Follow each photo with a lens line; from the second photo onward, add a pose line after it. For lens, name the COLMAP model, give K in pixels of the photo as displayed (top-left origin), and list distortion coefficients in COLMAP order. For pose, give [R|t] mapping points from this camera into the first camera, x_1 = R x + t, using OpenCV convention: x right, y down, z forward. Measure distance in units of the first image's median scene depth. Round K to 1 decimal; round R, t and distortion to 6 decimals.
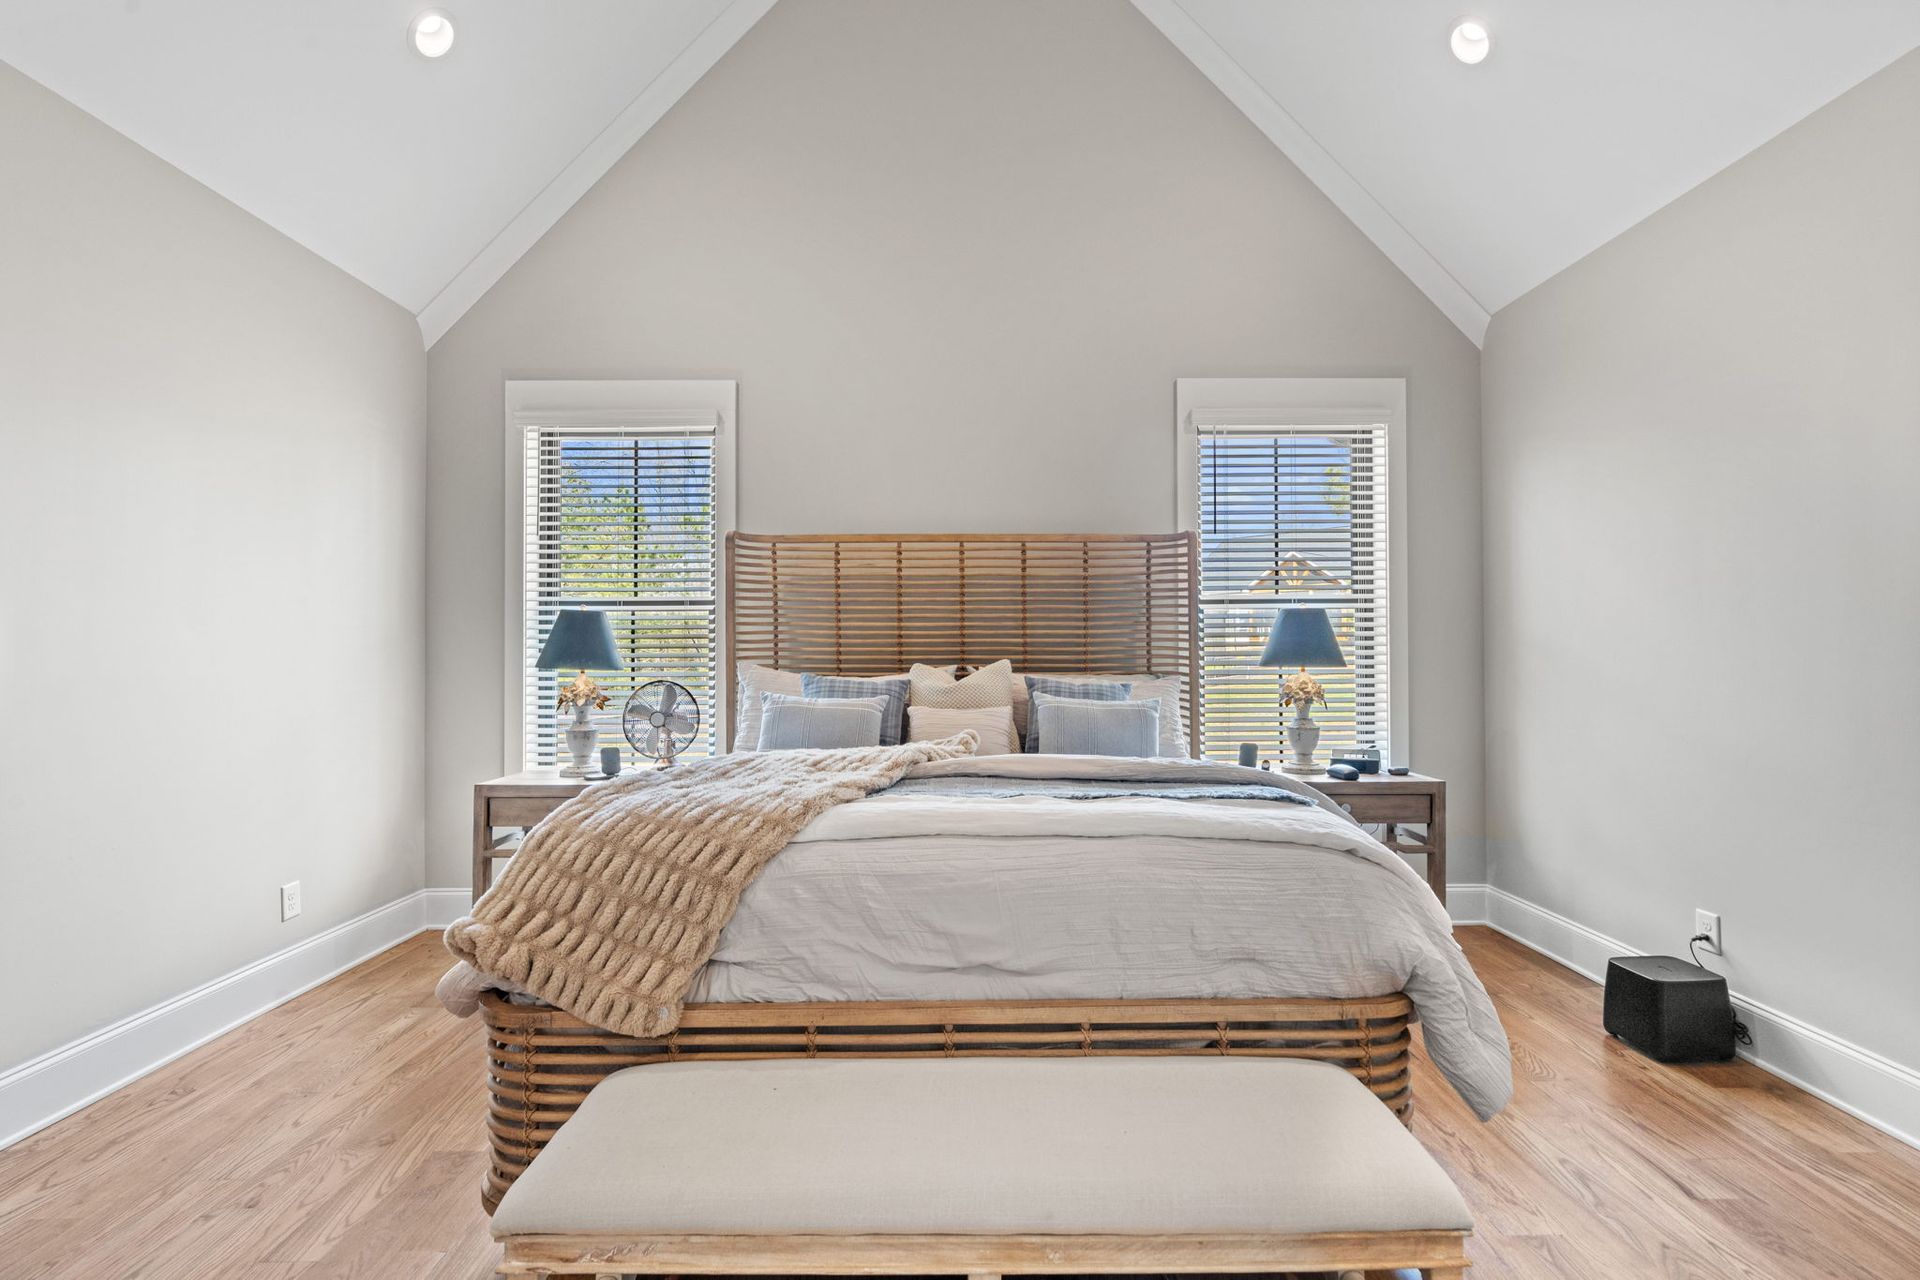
lens RADIAL K [[865.6, 0, 965.2], [0, 865.6, 639.4], [0, 0, 1]] dist [-0.008096, 0.001278]
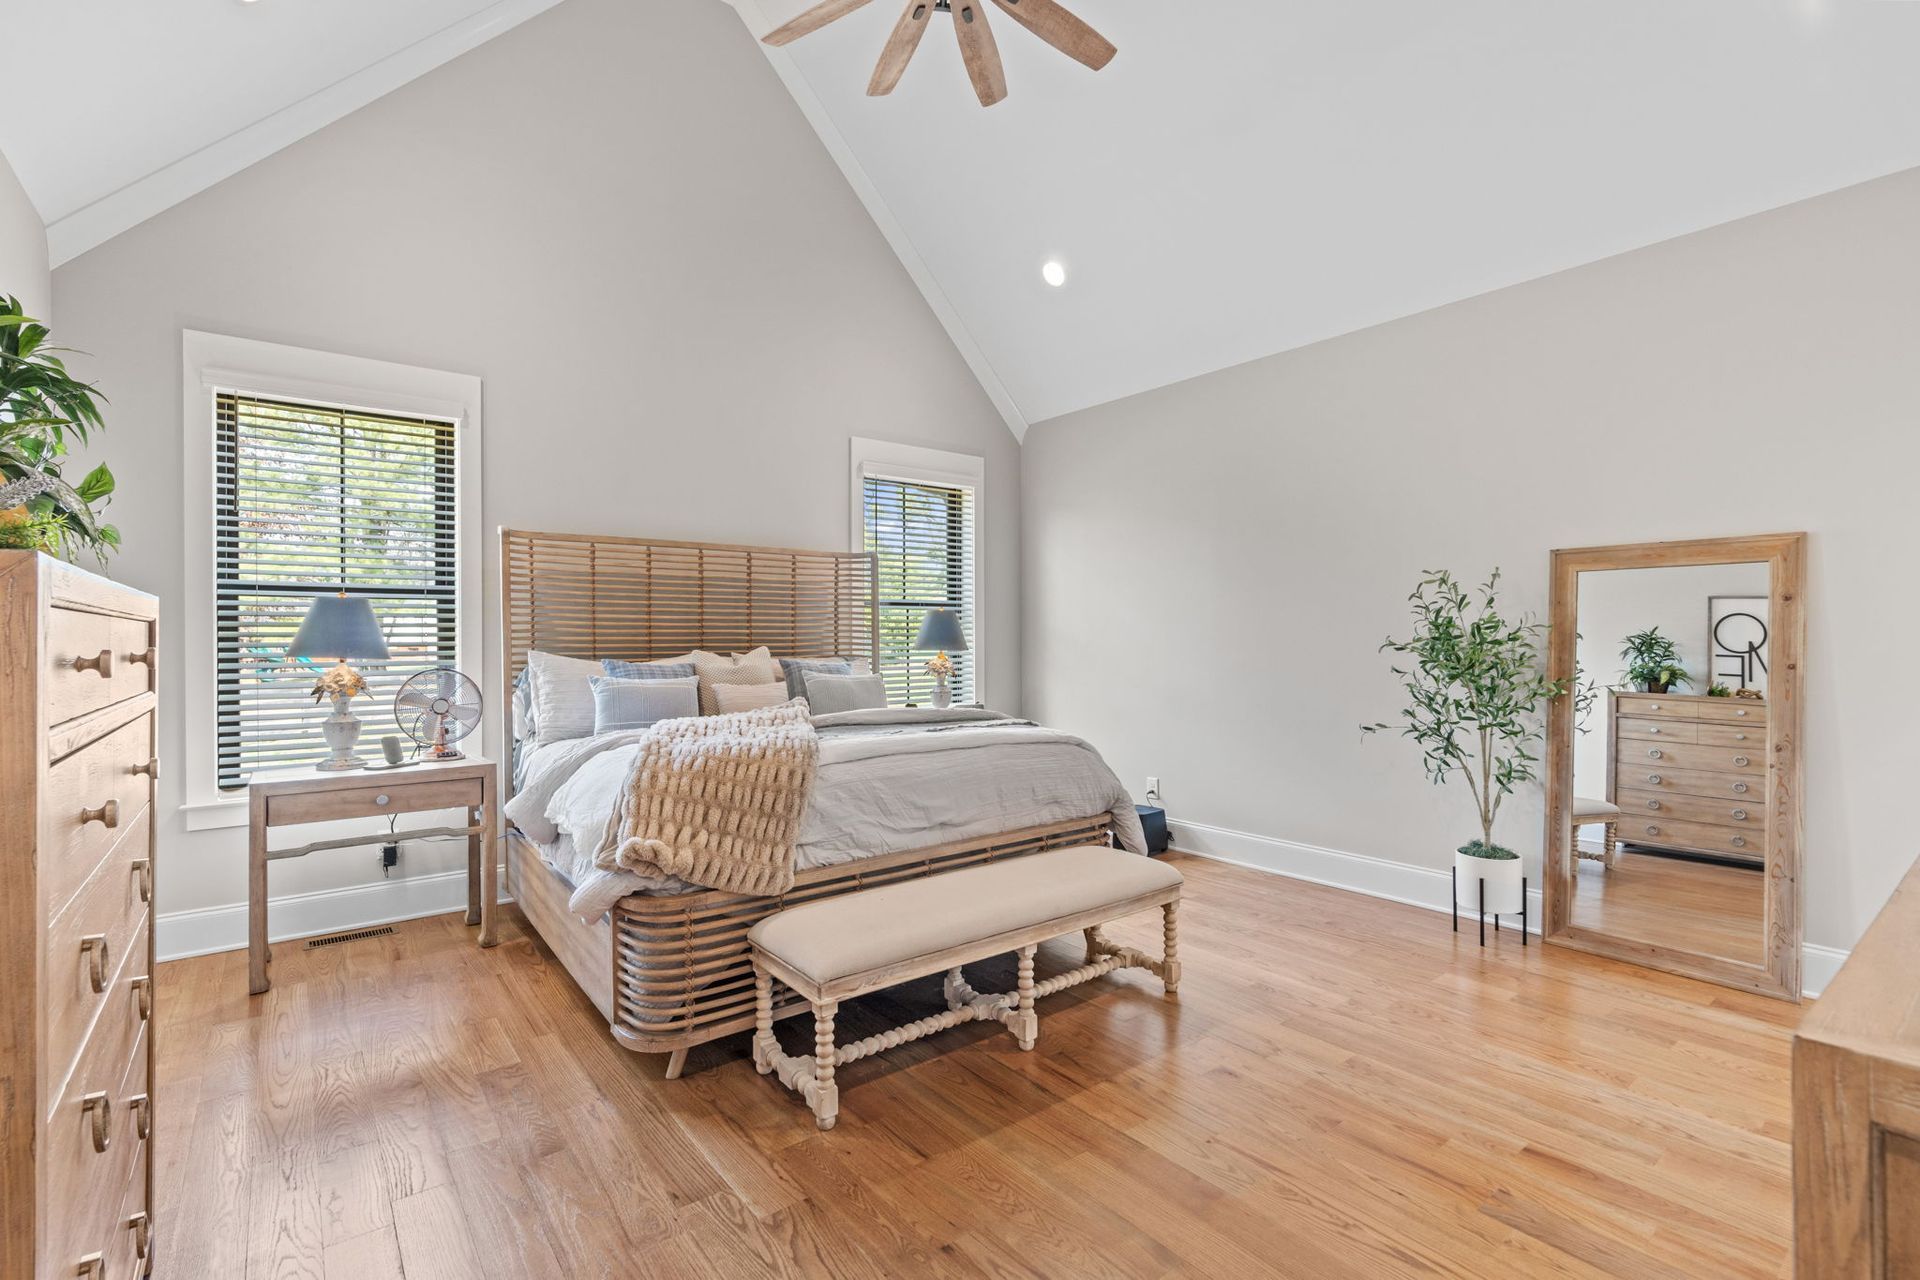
lens RADIAL K [[865.6, 0, 949.8], [0, 865.6, 640.3], [0, 0, 1]] dist [-0.008096, 0.001278]
pose [[0.795027, -0.001140, 0.606573, -0.520493], [-0.007234, 0.999909, 0.011361, -0.002496], [-0.606531, -0.013421, 0.794947, -0.189415]]
